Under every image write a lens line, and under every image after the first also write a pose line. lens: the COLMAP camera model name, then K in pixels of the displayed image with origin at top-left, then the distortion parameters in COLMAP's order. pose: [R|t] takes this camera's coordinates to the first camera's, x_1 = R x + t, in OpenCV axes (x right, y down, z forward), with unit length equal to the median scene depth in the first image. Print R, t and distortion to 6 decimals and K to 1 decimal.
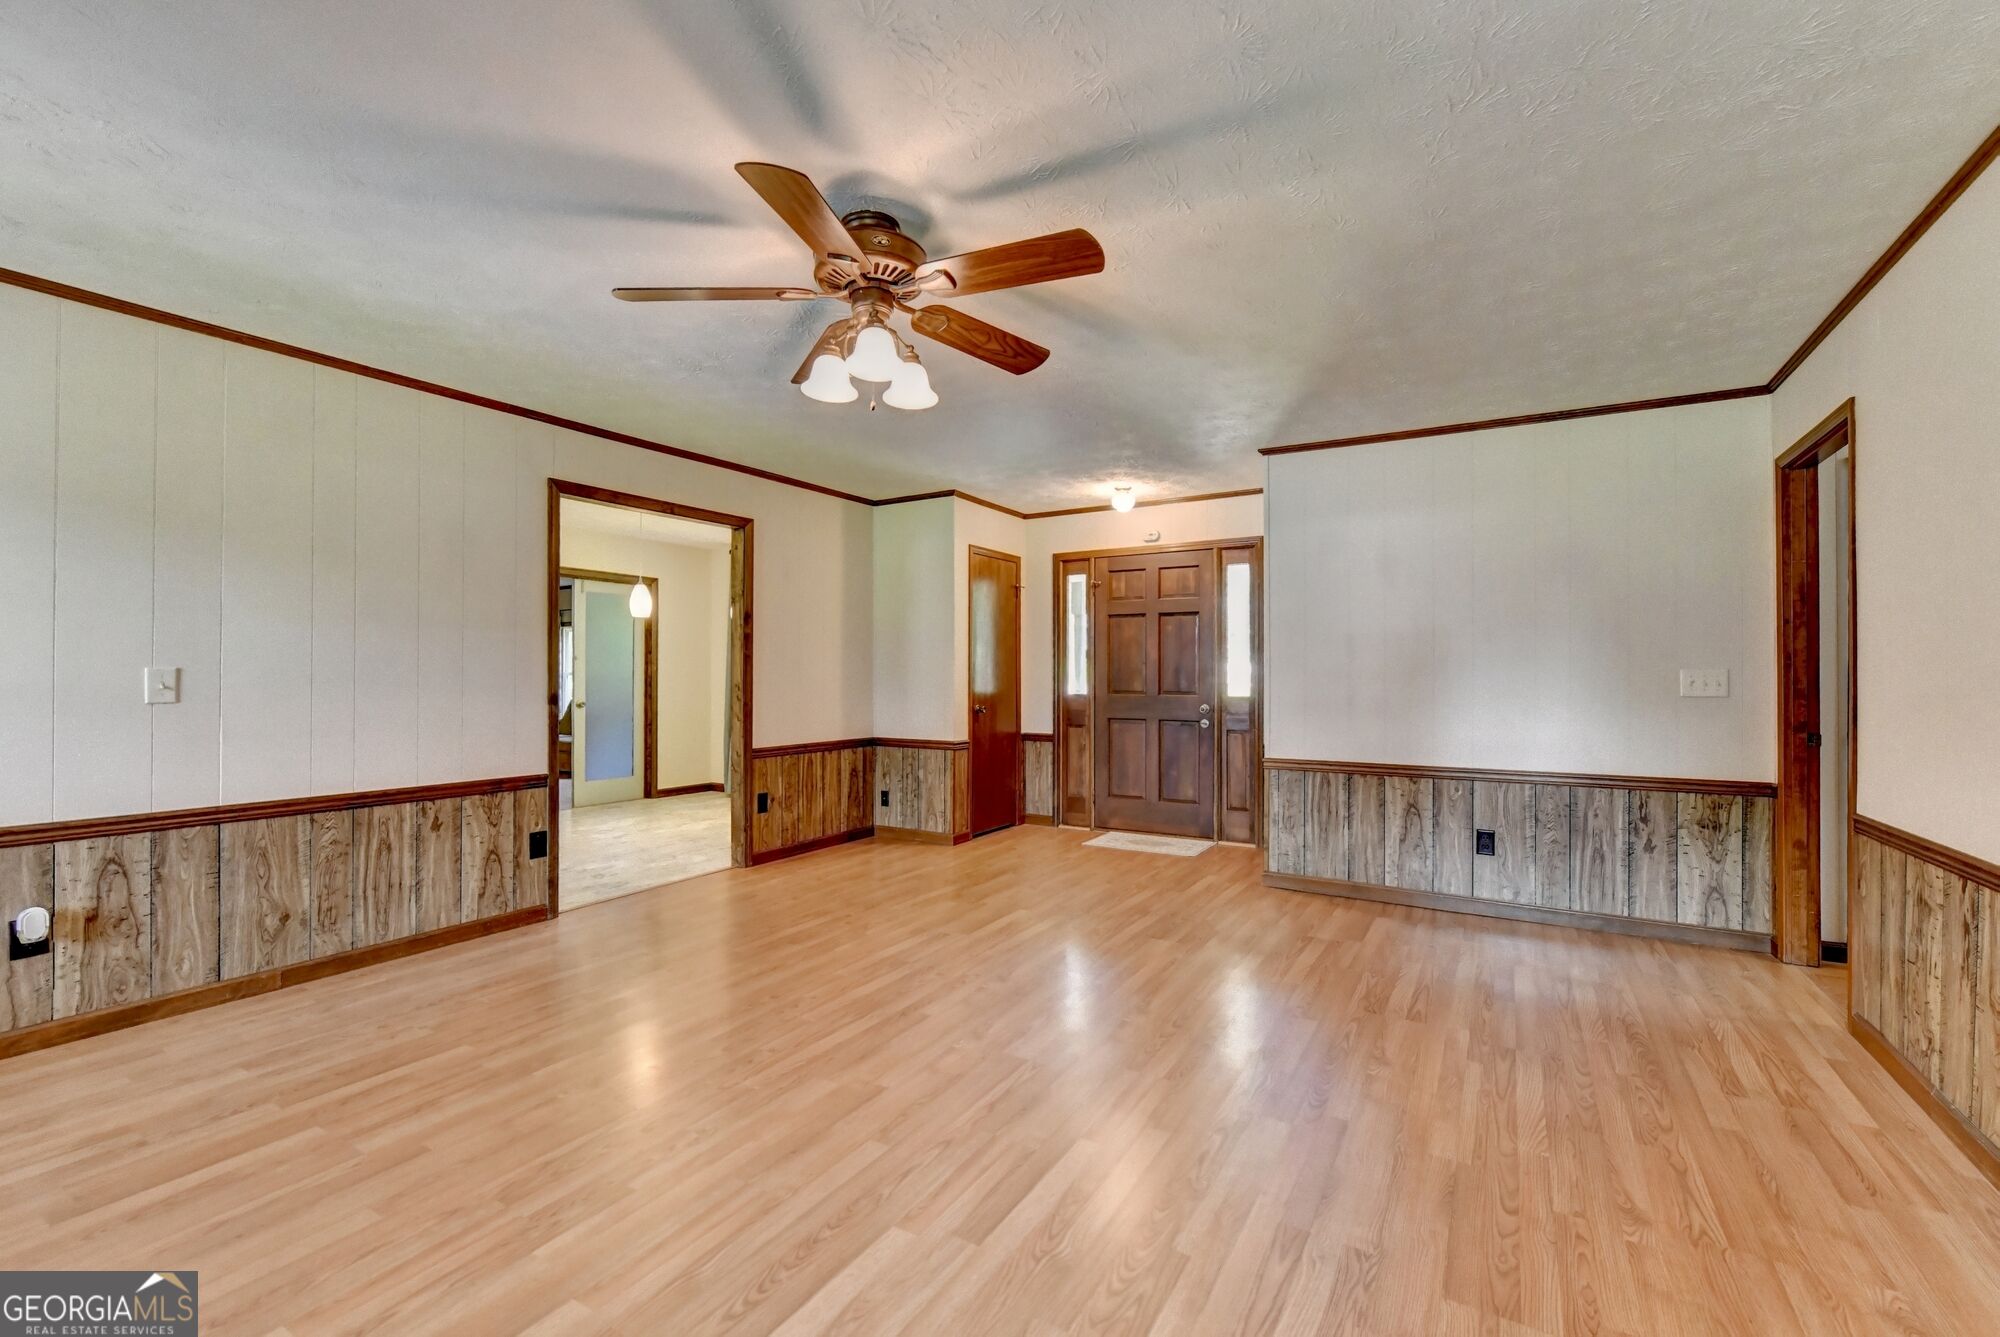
lens RADIAL K [[826.3, 0, 1016.1], [0, 826.3, 673.9], [0, 0, 1]] dist [-0.003169, -0.000486]
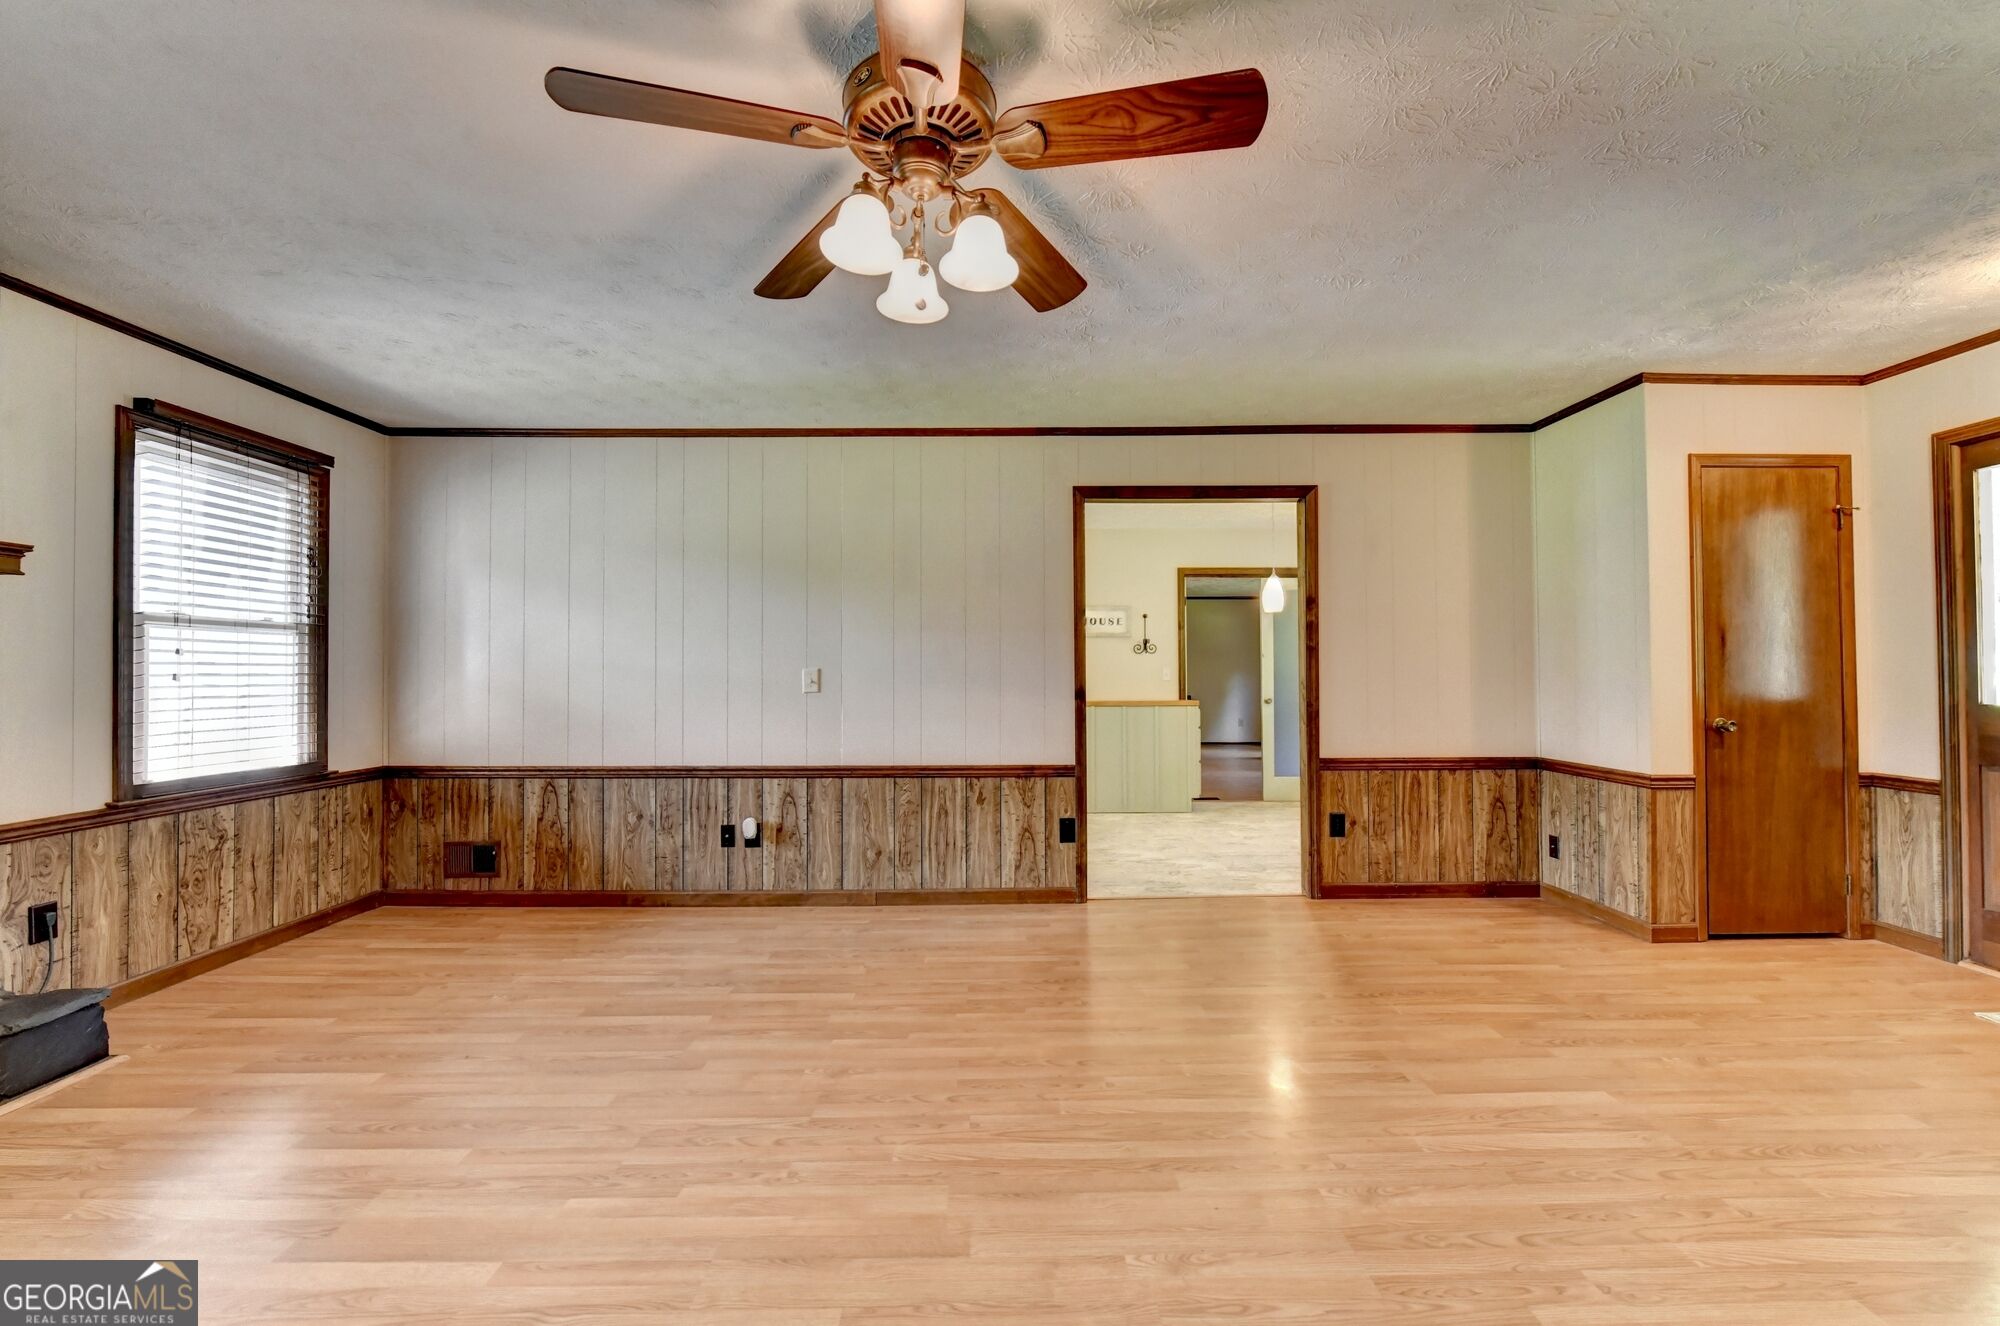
lens RADIAL K [[795.9, 0, 1007.5], [0, 795.9, 661.6], [0, 0, 1]] dist [-0.005917, -0.000317]
pose [[0.523159, -0.015367, -0.852096, 0.248810], [0.006248, 0.999880, -0.014196, 0.002261], [0.852212, 0.002103, 0.523192, 0.374874]]
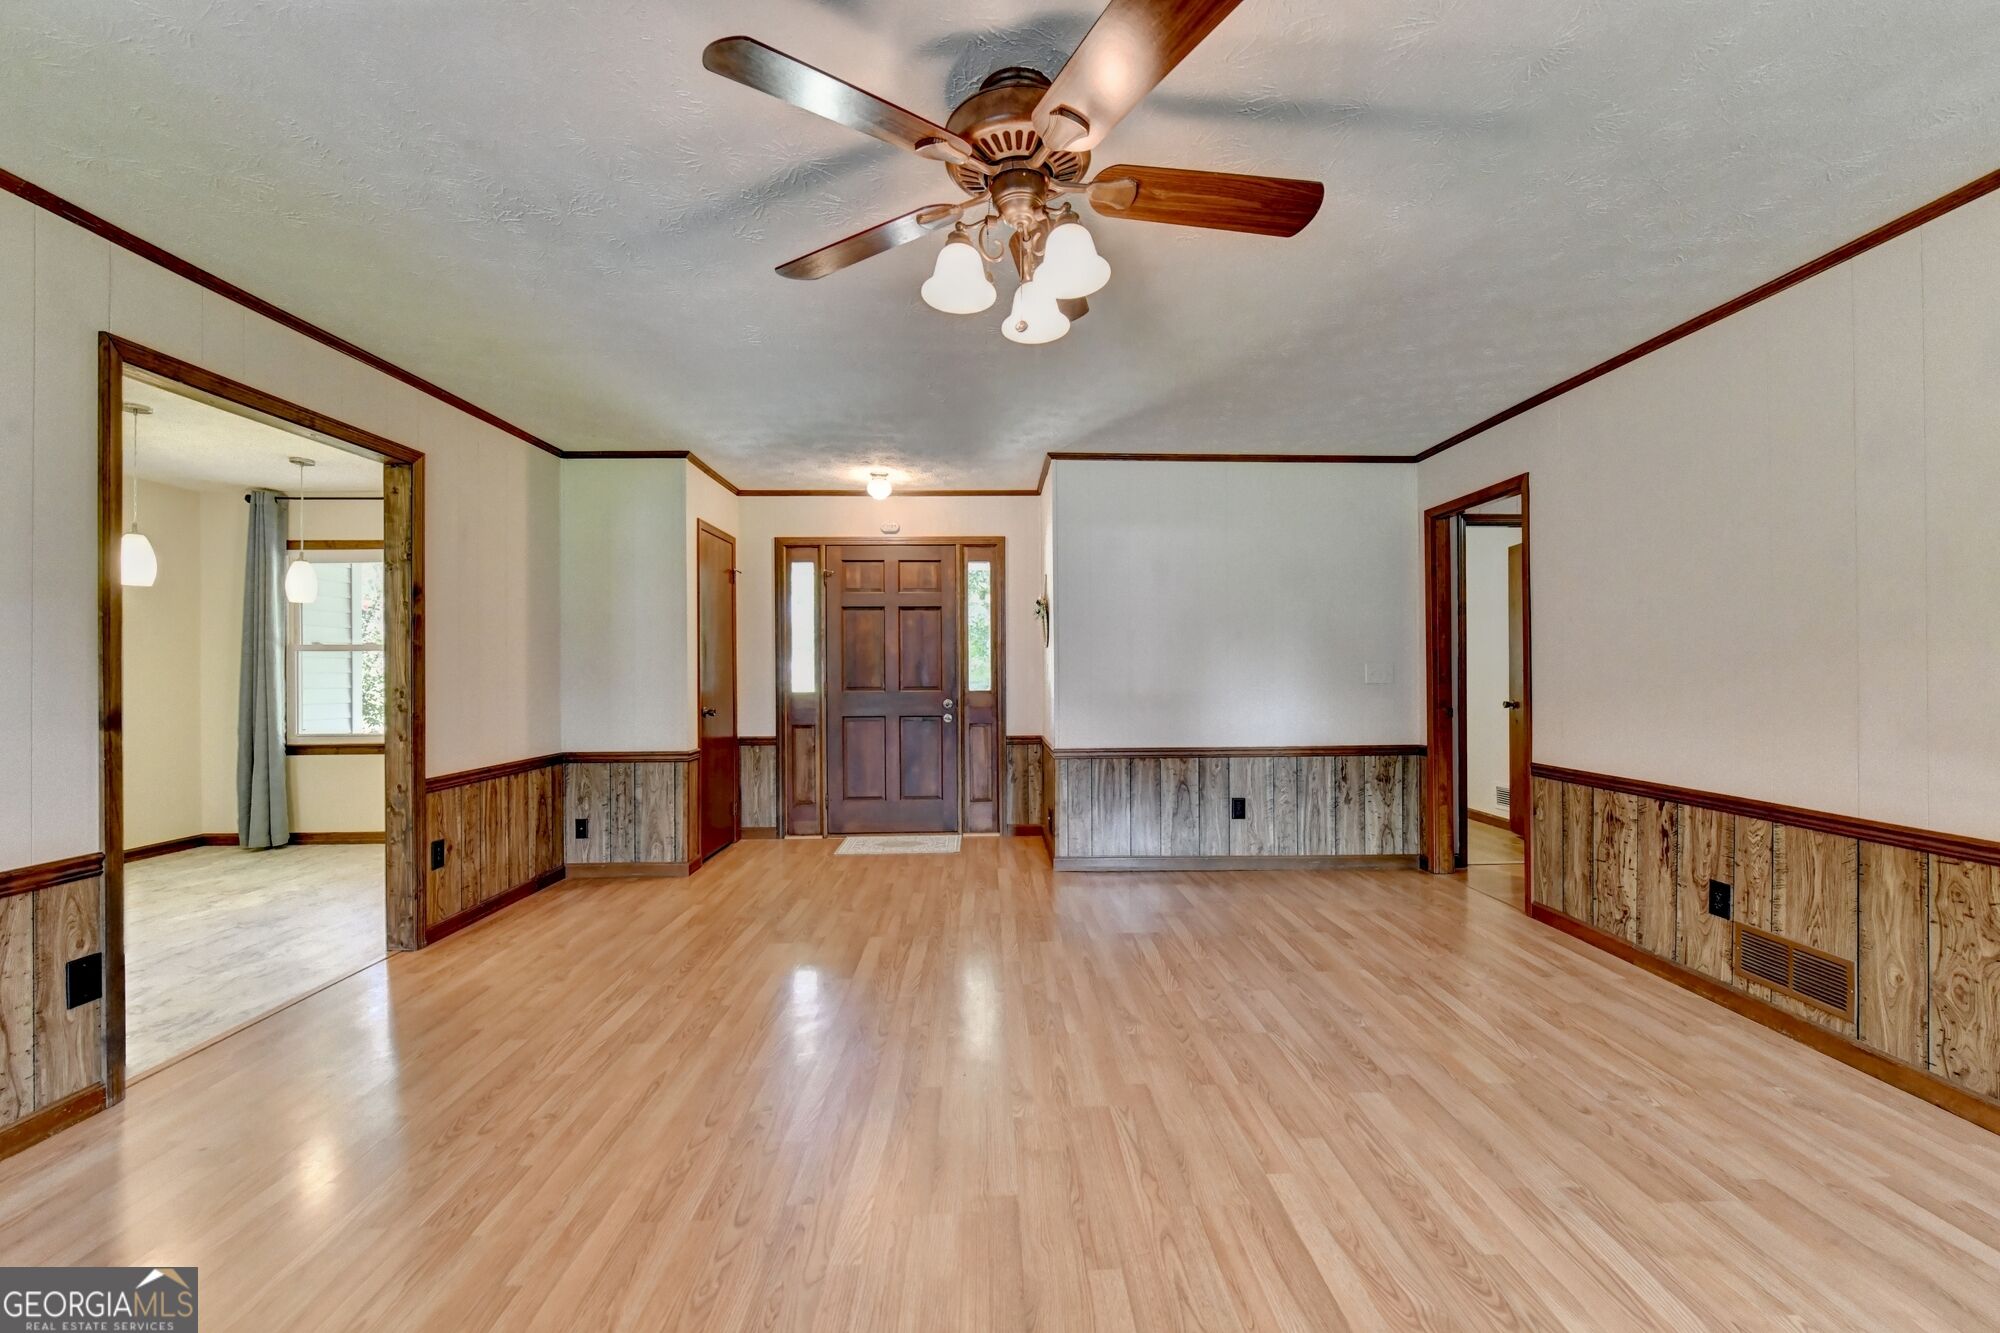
lens RADIAL K [[794.3, 0, 1004.4], [0, 794.3, 667.7], [0, 0, 1]] dist [-0.002821, -0.000415]
pose [[0.848050, -0.005959, 0.529882, -0.315205], [0.006915, 0.999976, 0.000179, -0.001578], [-0.529870, 0.003512, 0.848071, 0.200771]]
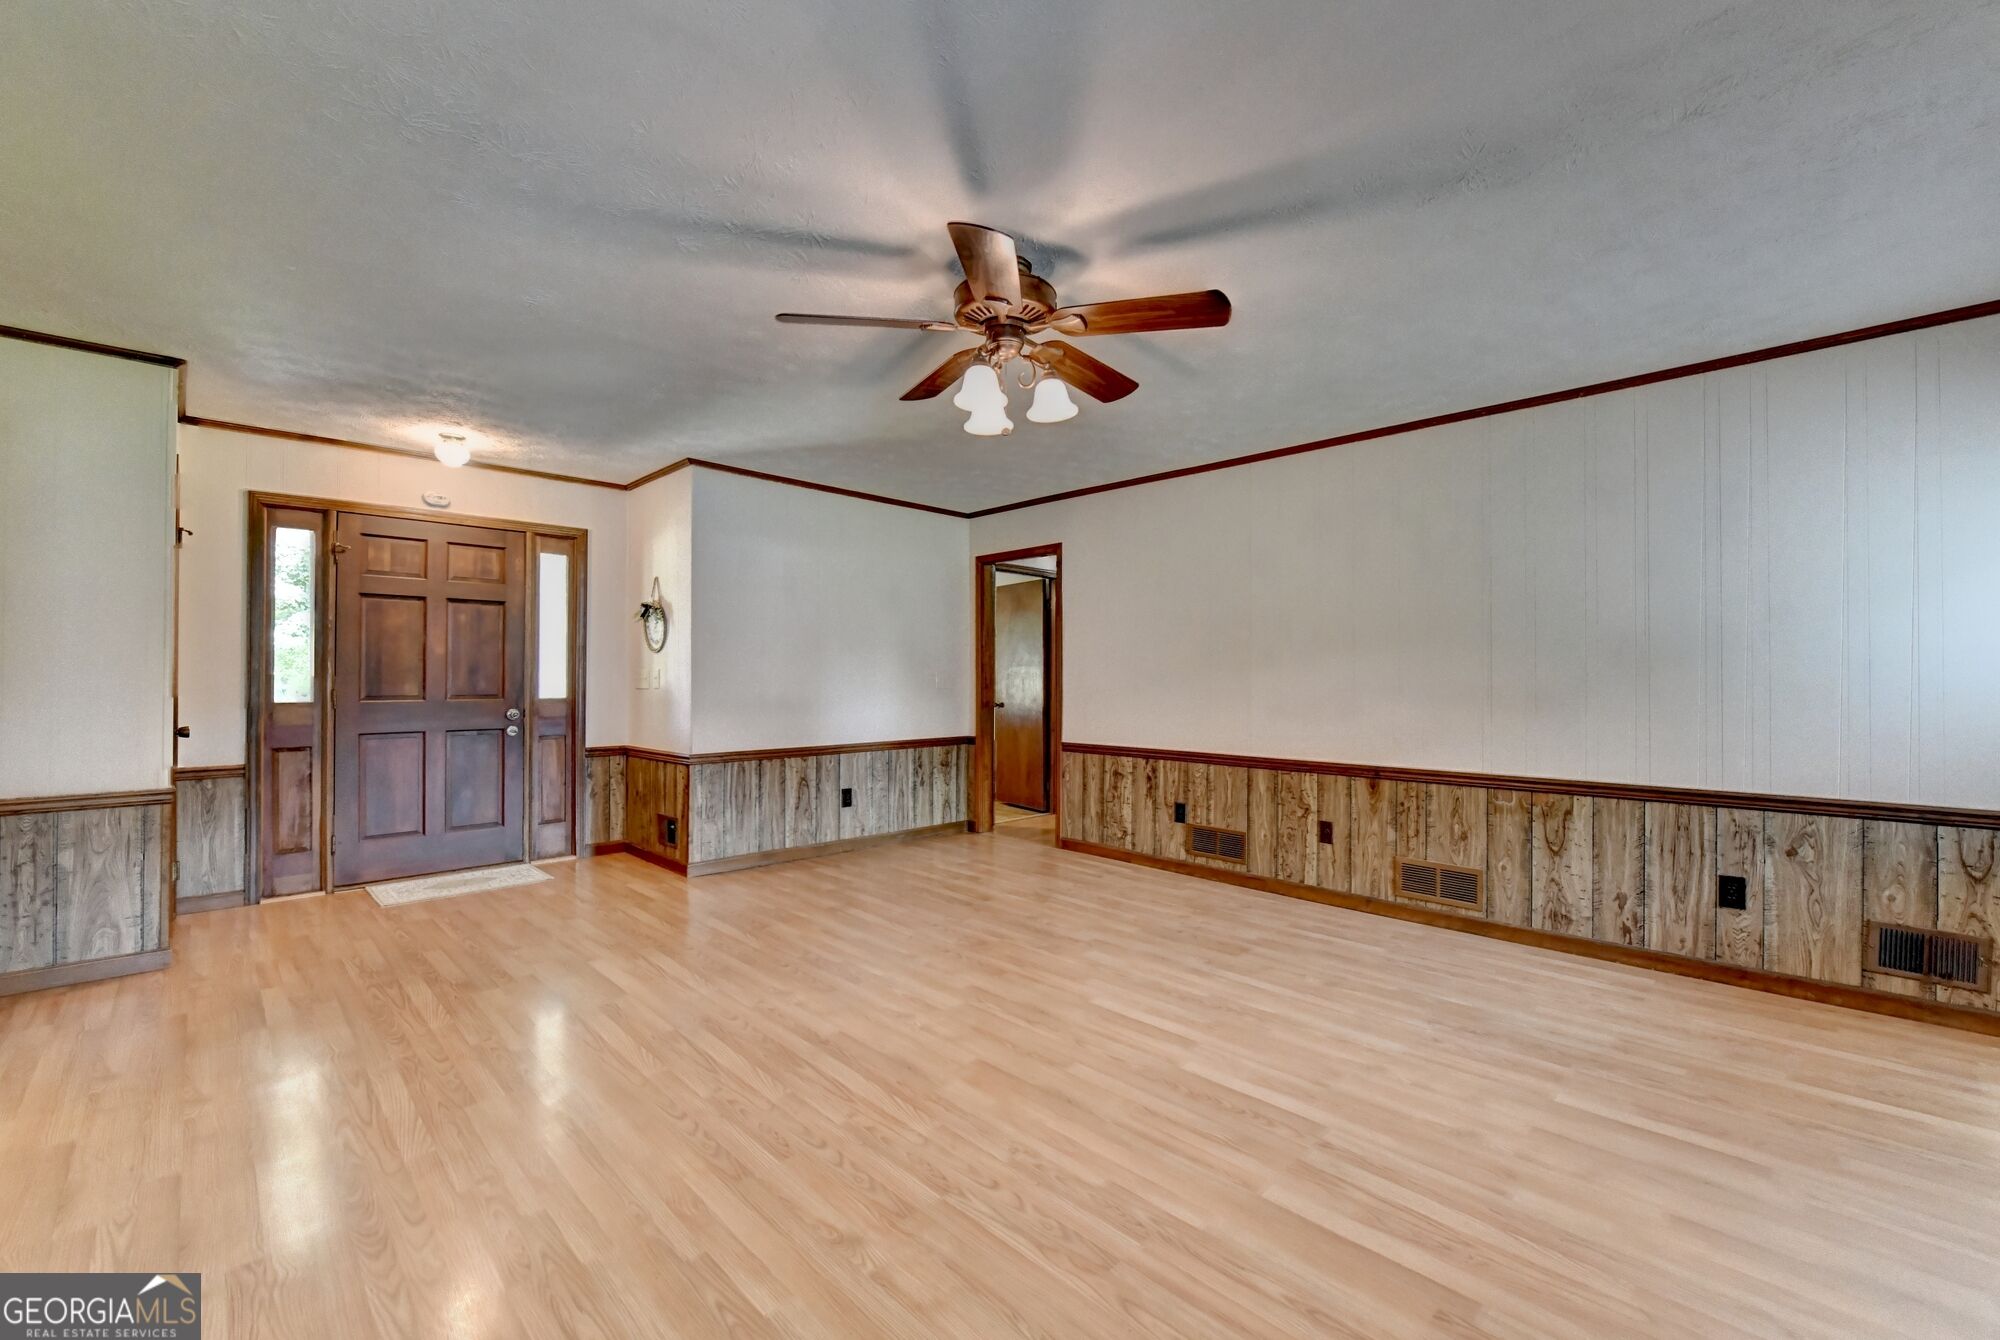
lens RADIAL K [[820.4, 0, 1003.6], [0, 820.4, 671.8], [0, 0, 1]] dist [-0.005920, -0.000142]
pose [[0.259049, 0.004830, 0.965852, -0.660126], [-0.002517, 0.999987, -0.004326, 0.000347], [-0.965861, -0.001311, 0.259058, 0.385831]]
